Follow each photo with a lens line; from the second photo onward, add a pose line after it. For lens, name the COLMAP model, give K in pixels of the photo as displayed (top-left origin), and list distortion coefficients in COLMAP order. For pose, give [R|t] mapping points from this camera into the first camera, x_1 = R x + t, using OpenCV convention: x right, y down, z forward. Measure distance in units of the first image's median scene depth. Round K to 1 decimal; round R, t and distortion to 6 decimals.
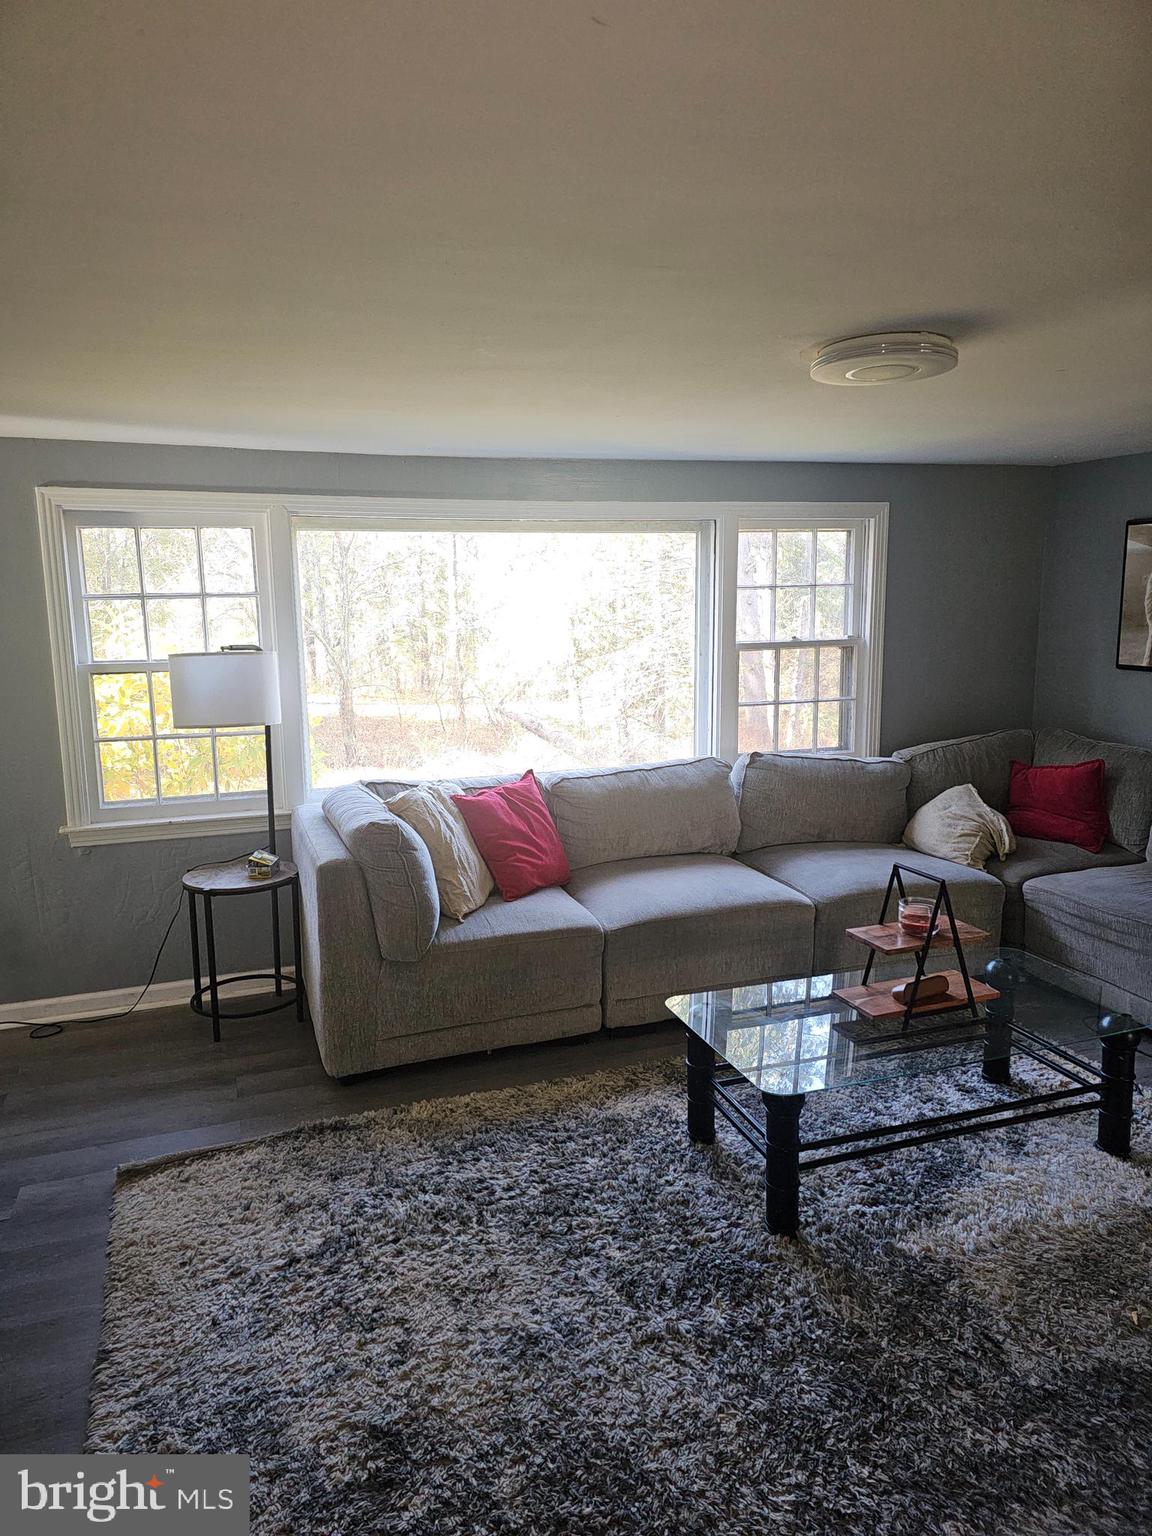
lens RADIAL K [[1025.7, 0, 576.0], [0, 1025.7, 768.0], [0, 0, 1]] dist [0.072562, -0.059875]
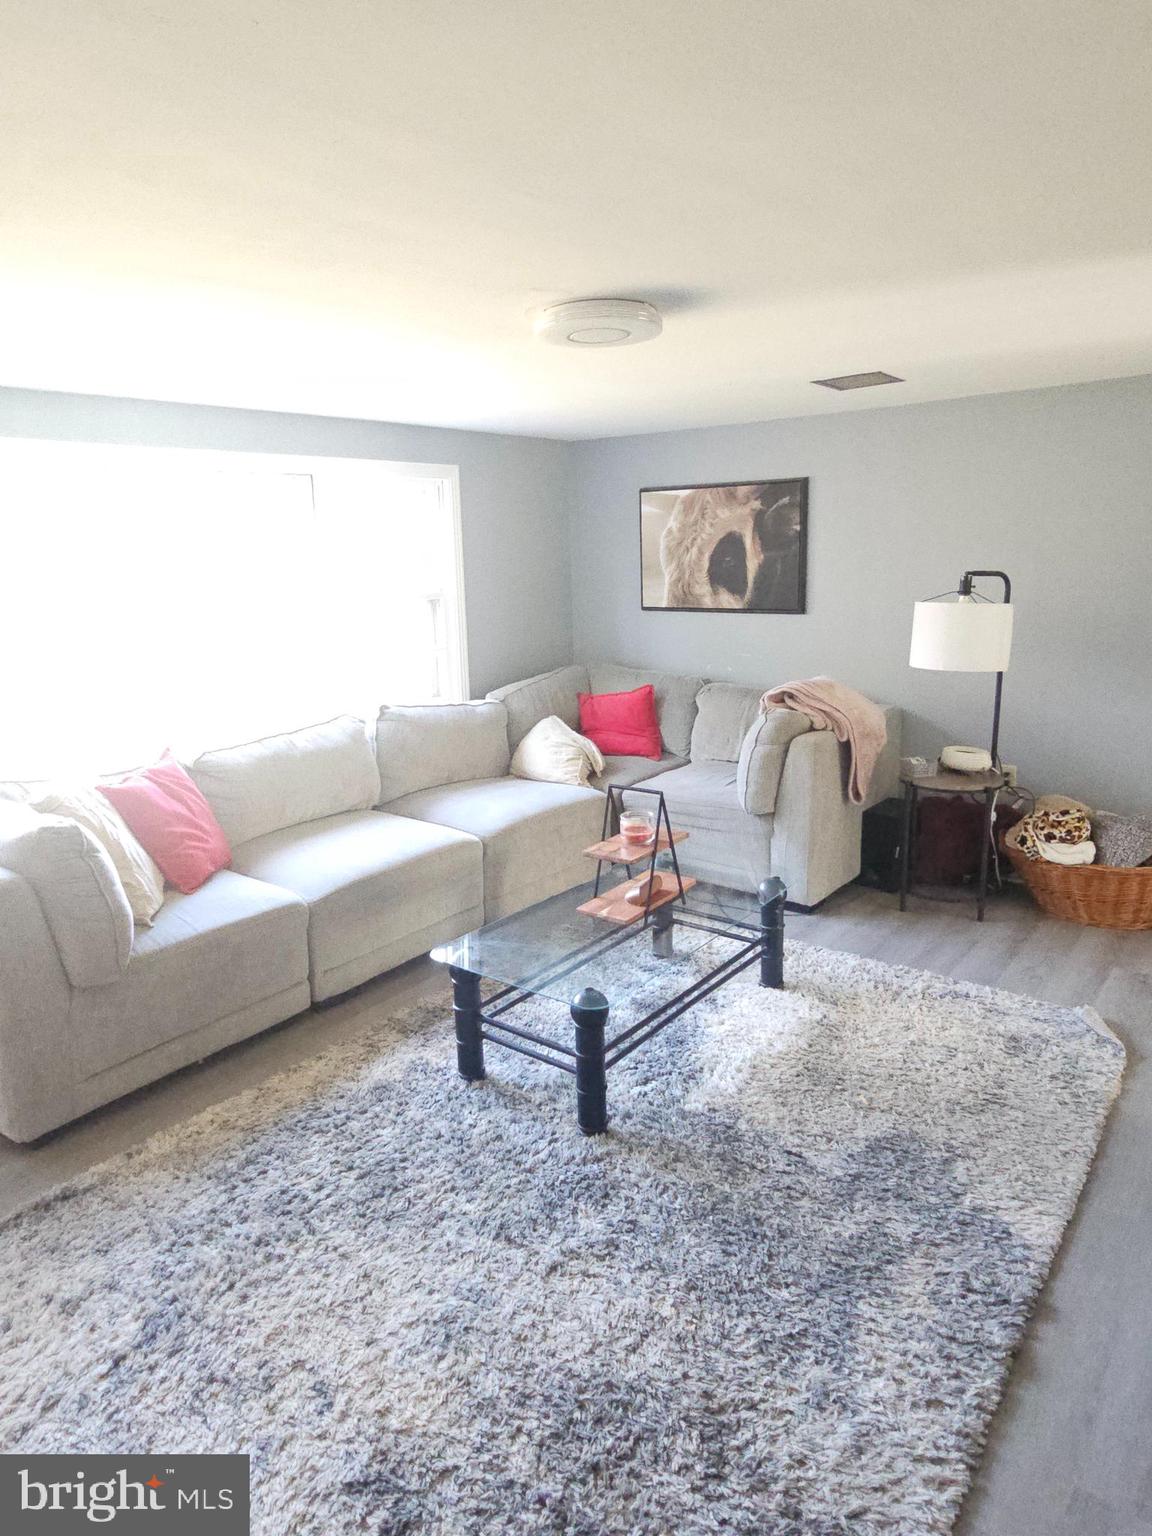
lens RADIAL K [[957.4, 0, 572.6], [0, 957.4, 756.3], [0, 0, 1]] dist [0.003468, 0.001180]
pose [[0.842255, -0.123780, 0.524677, -0.297774], [0.106500, 0.992306, 0.063139, -0.009167], [-0.528455, 0.002699, 0.848957, 0.160767]]
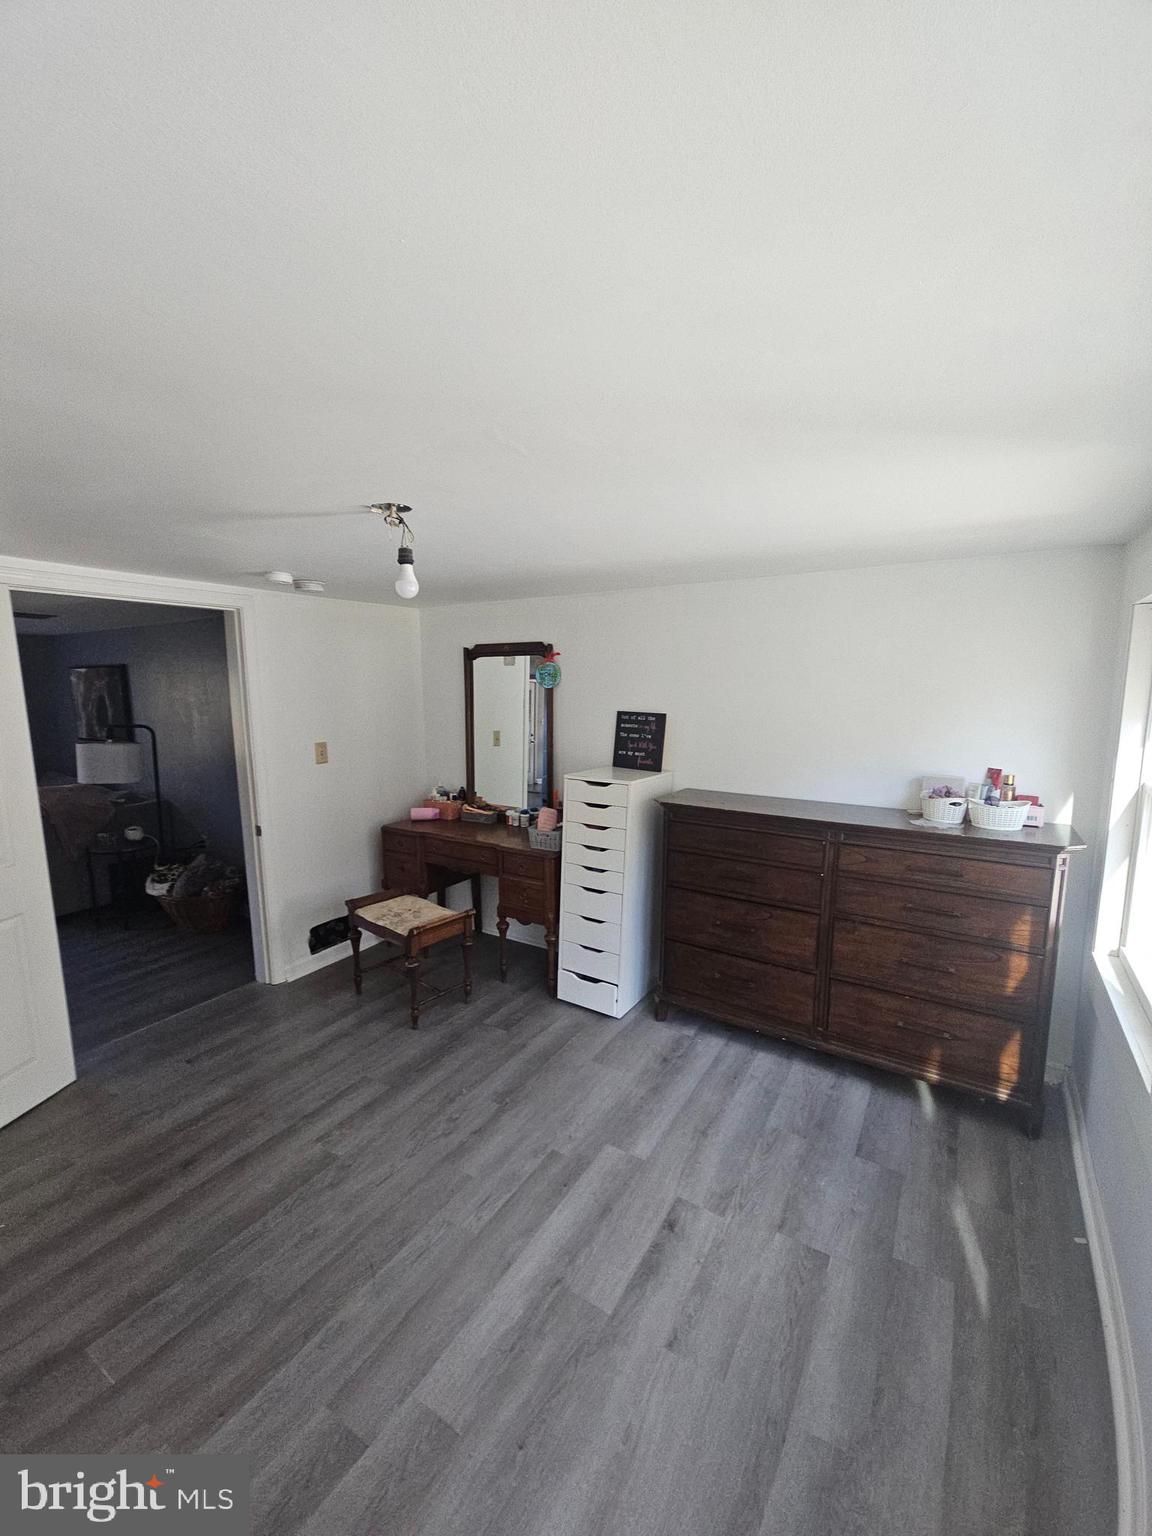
lens RADIAL K [[626.2, 0, 582.4], [0, 626.2, 774.7], [0, 0, 1]] dist [-0.000599, -0.000340]
pose [[0.778192, -0.084447, 0.622323, 0.951004], [0.102604, 0.994700, 0.006675, 0.113985], [-0.619588, 0.058658, 0.782732, -0.979578]]
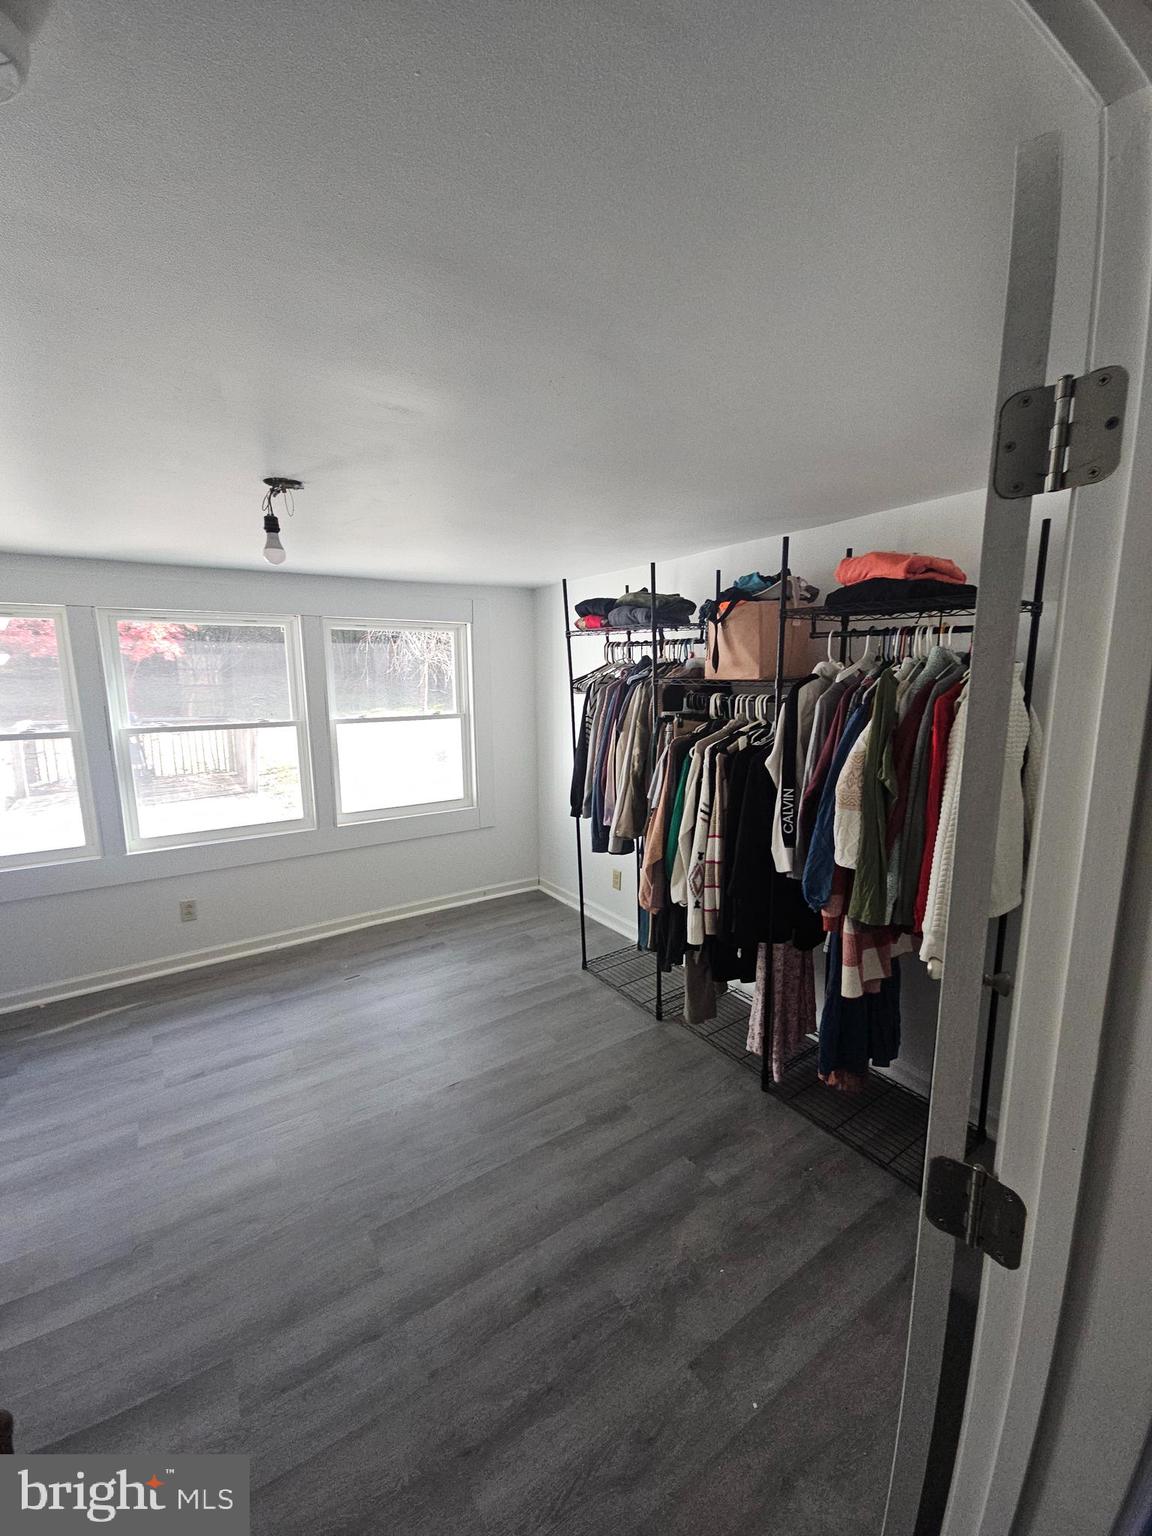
lens RADIAL K [[626.2, 0, 582.4], [0, 626.2, 774.7], [0, 0, 1]] dist [-0.000599, -0.000340]
pose [[-0.964703, 0.065191, -0.255143, 1.096595], [-0.022322, 0.945143, 0.325894, -0.099397], [0.262392, 0.320086, -0.910327, 0.452770]]
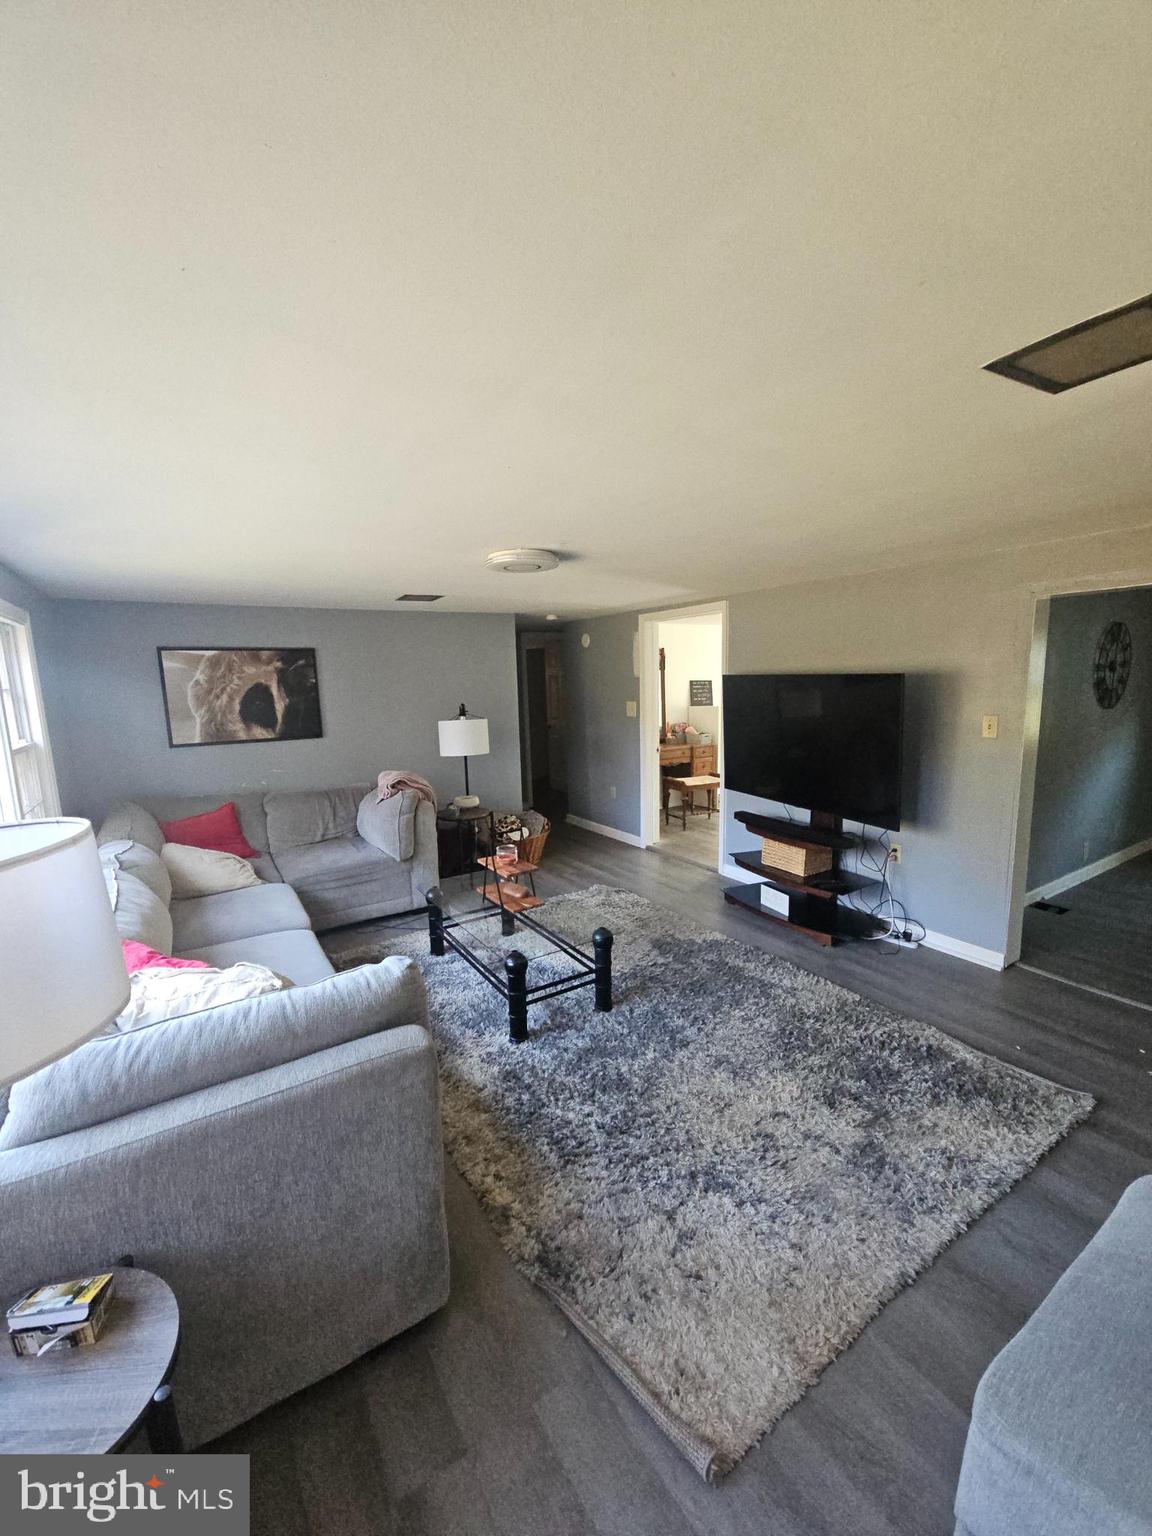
lens RADIAL K [[628.0, 0, 579.6], [0, 628.0, 774.8], [0, 0, 1]] dist [0.003136, 0.000130]
pose [[-0.235122, -0.124574, 0.963950, -0.858590], [0.195460, 0.965432, 0.172442, -0.182359], [-0.952110, 0.228959, -0.202645, 1.182319]]
